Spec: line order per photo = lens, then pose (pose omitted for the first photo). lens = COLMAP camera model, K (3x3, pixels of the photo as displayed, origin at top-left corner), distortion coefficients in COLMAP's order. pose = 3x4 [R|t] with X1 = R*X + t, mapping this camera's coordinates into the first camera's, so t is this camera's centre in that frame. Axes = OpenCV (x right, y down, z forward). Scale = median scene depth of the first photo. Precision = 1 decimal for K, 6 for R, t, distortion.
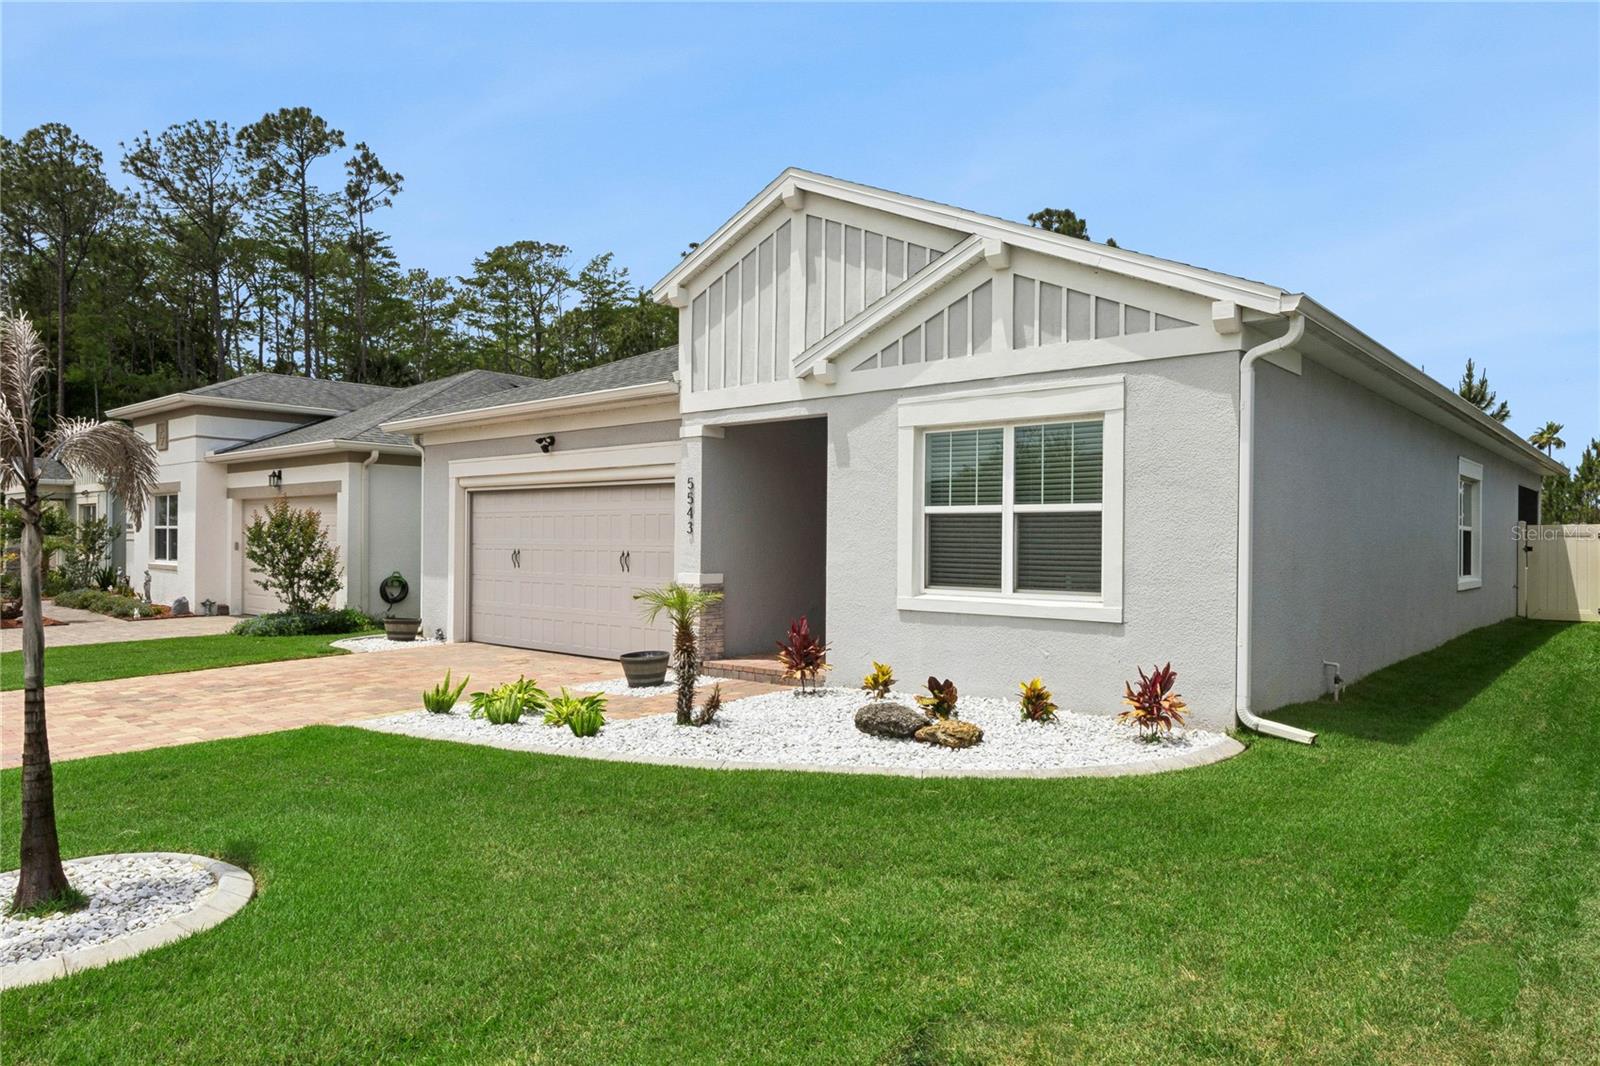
lens RADIAL K [[1049.3, 0, 789.7], [0, 1049.3, 536.8], [0, 0, 1]] dist [0.002620, -0.000105]
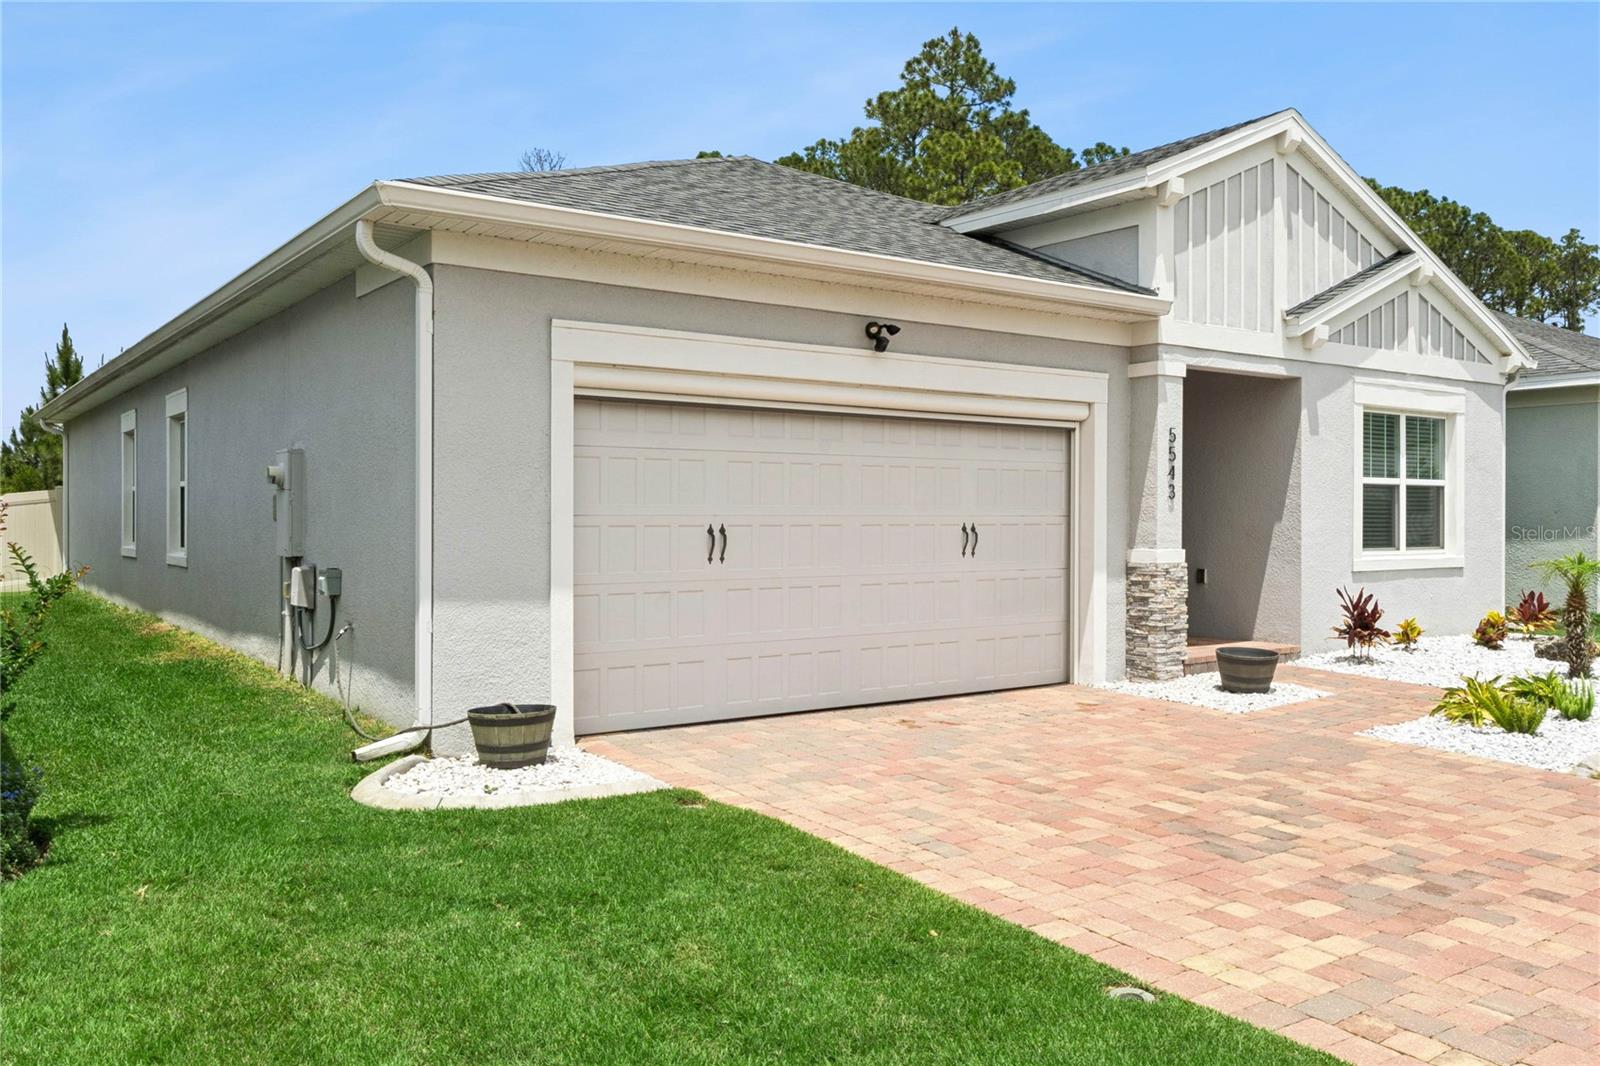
lens RADIAL K [[1213.2, 0, 793.8], [0, 1213.2, 527.9], [0, 0, 1]] dist [0.000899, 0.003250]
pose [[0.236137, -0.020303, 0.971508, -1.150885], [-0.007267, 0.999717, 0.022659, 0.000270], [-0.971693, -0.012411, 0.235923, 1.162500]]
